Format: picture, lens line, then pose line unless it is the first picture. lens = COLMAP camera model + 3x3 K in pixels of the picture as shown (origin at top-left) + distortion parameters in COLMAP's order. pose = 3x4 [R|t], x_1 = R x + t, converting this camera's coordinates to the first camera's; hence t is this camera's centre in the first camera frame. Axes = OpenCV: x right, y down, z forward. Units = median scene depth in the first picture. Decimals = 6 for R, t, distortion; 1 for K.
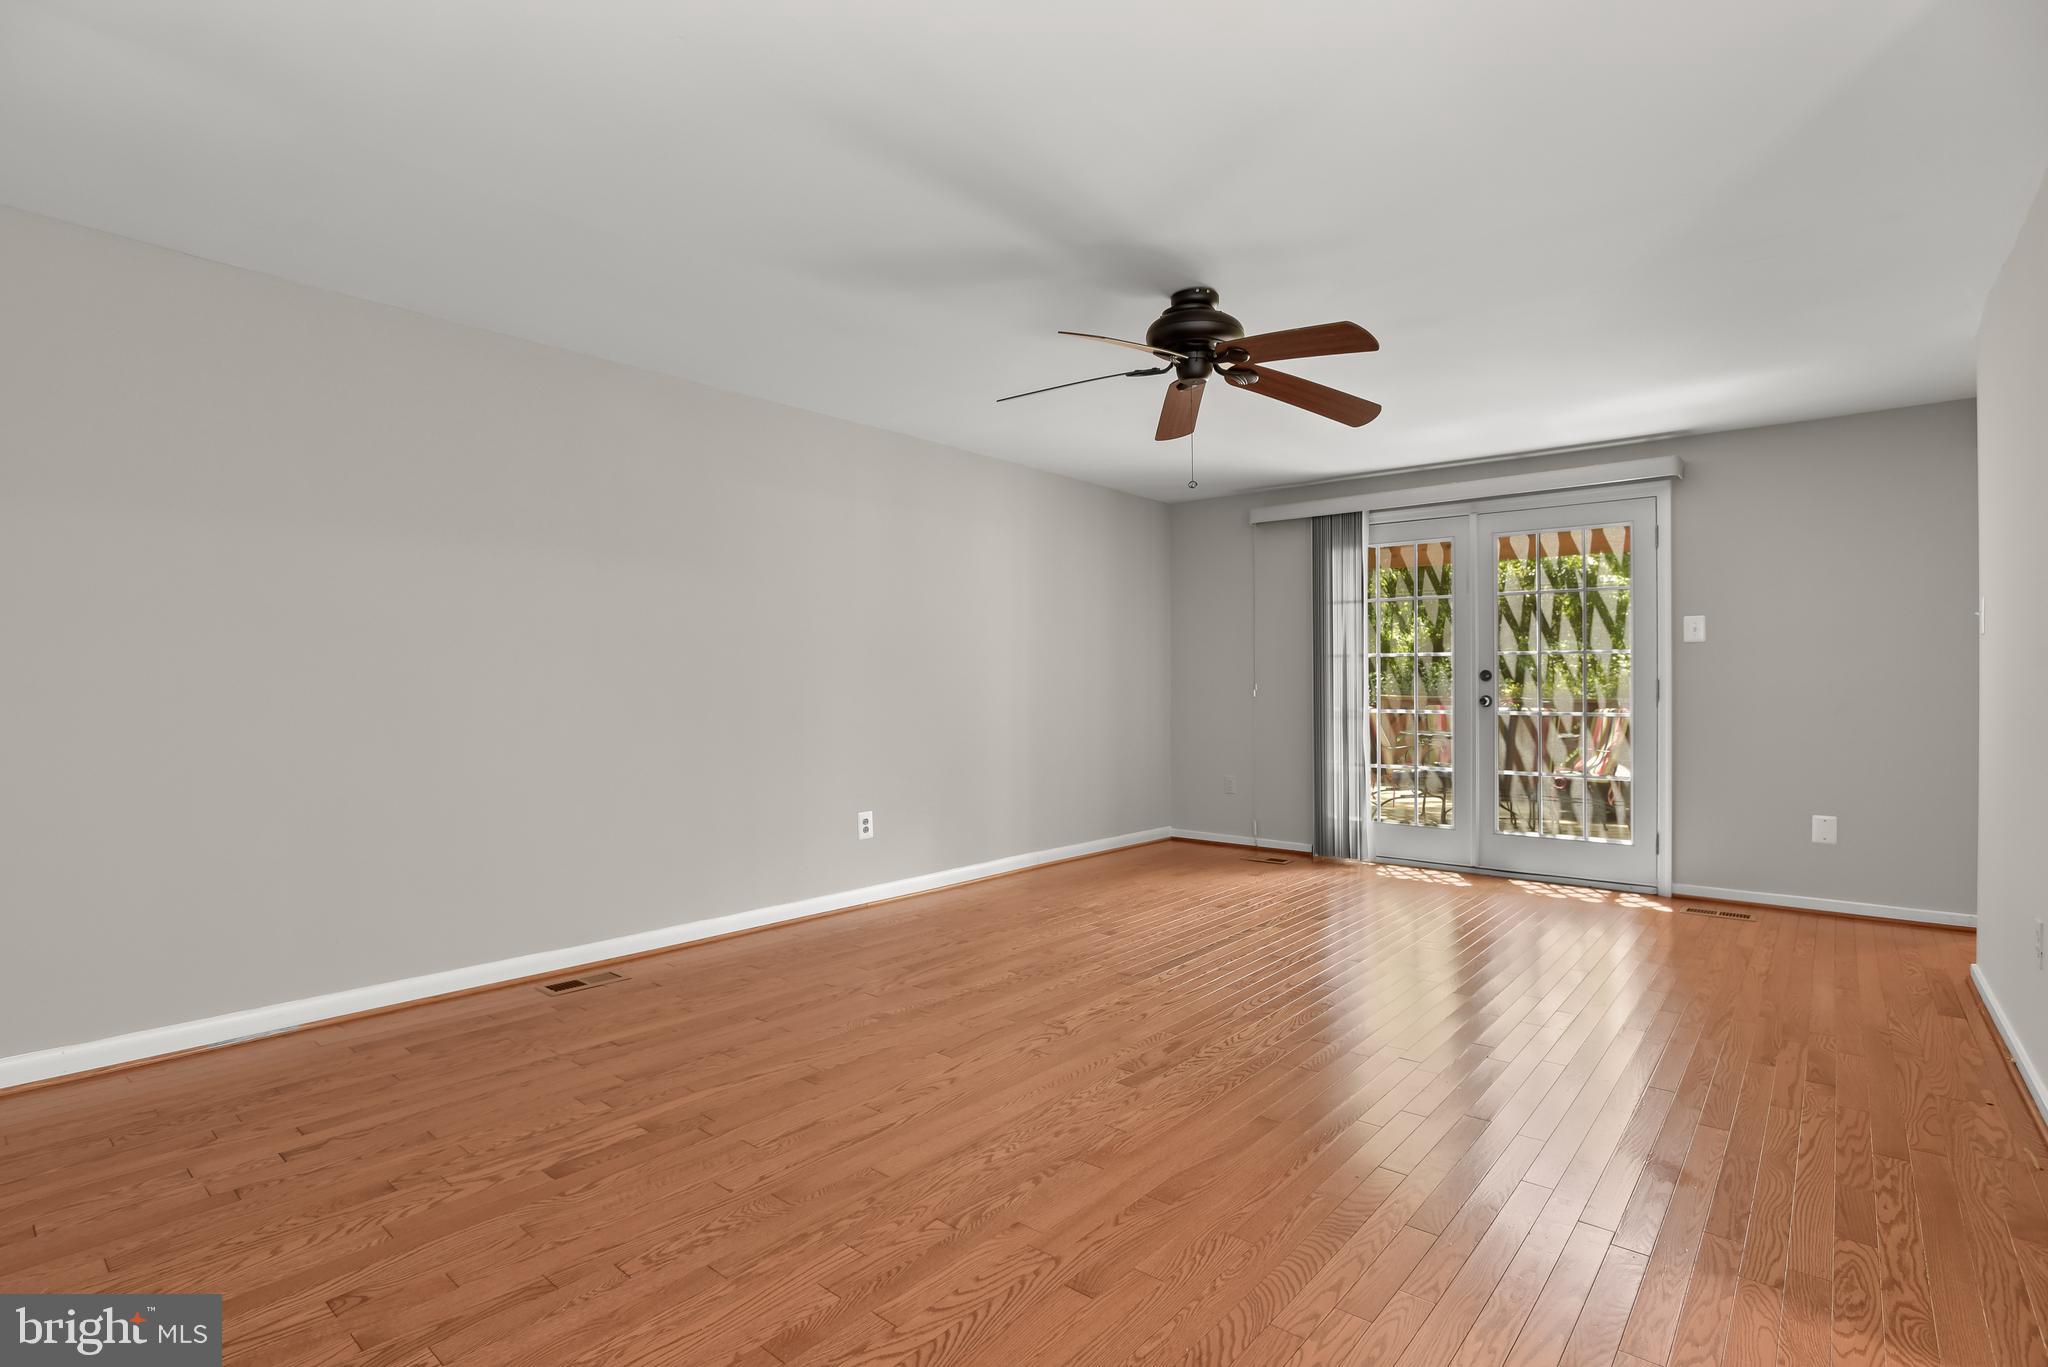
lens RADIAL K [[981.7, 0, 1017.7], [0, 981.7, 687.9], [0, 0, 1]] dist [-0.037943, 0.001206]
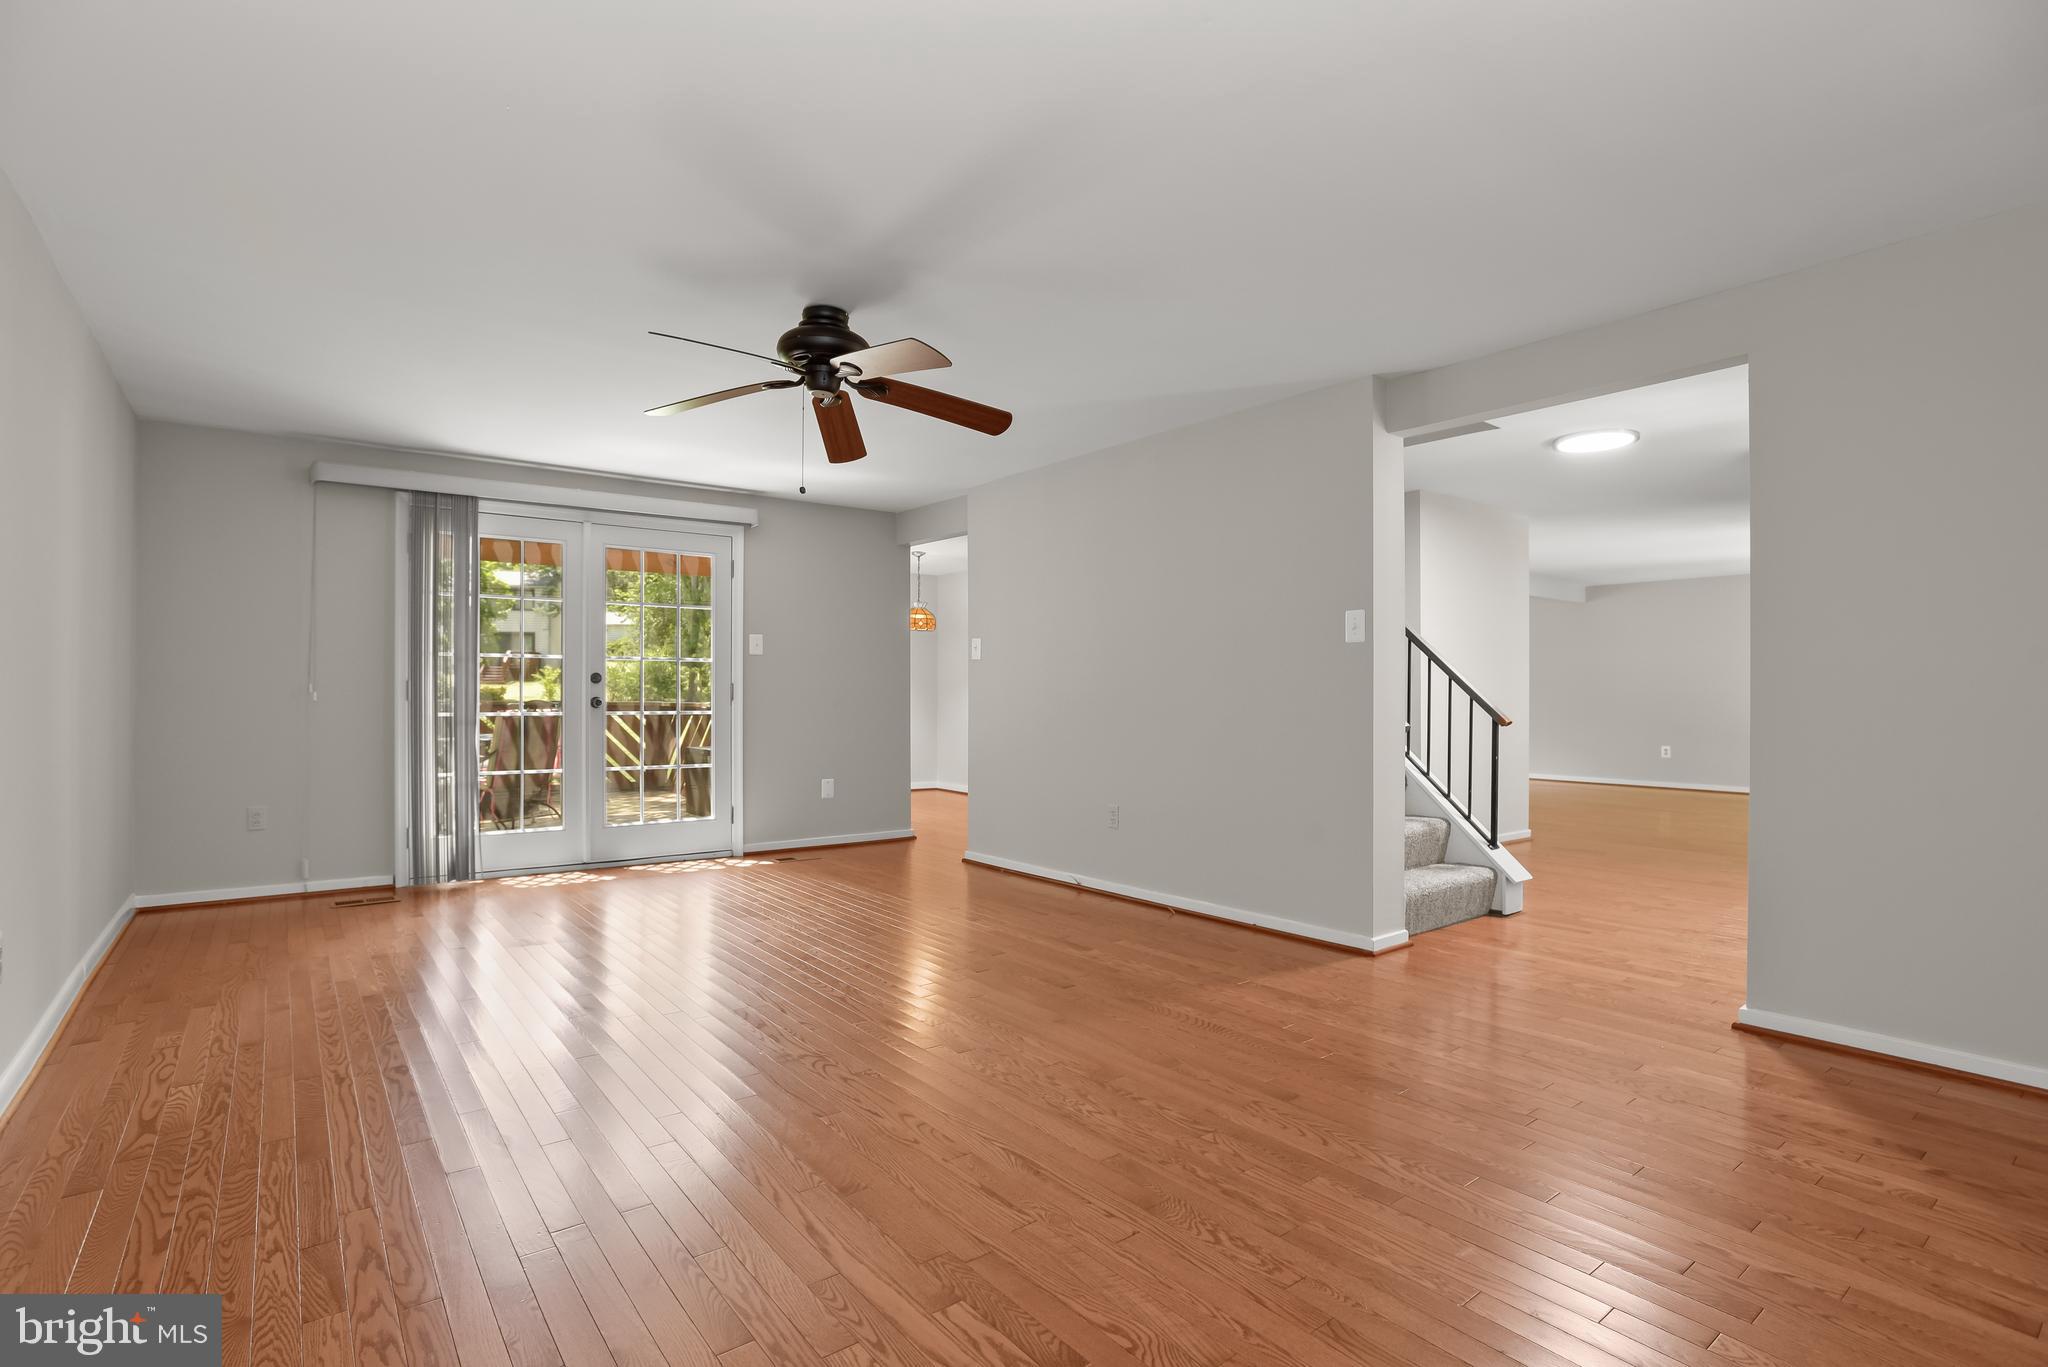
lens RADIAL K [[981.7, 0, 1017.7], [0, 981.7, 687.9], [0, 0, 1]] dist [-0.037943, 0.001206]
pose [[0.208889, 0.003775, 0.977932, -0.792096], [-0.003184, 0.999990, -0.003180, -0.000398], [-0.977934, -0.002450, 0.208899, 0.589552]]
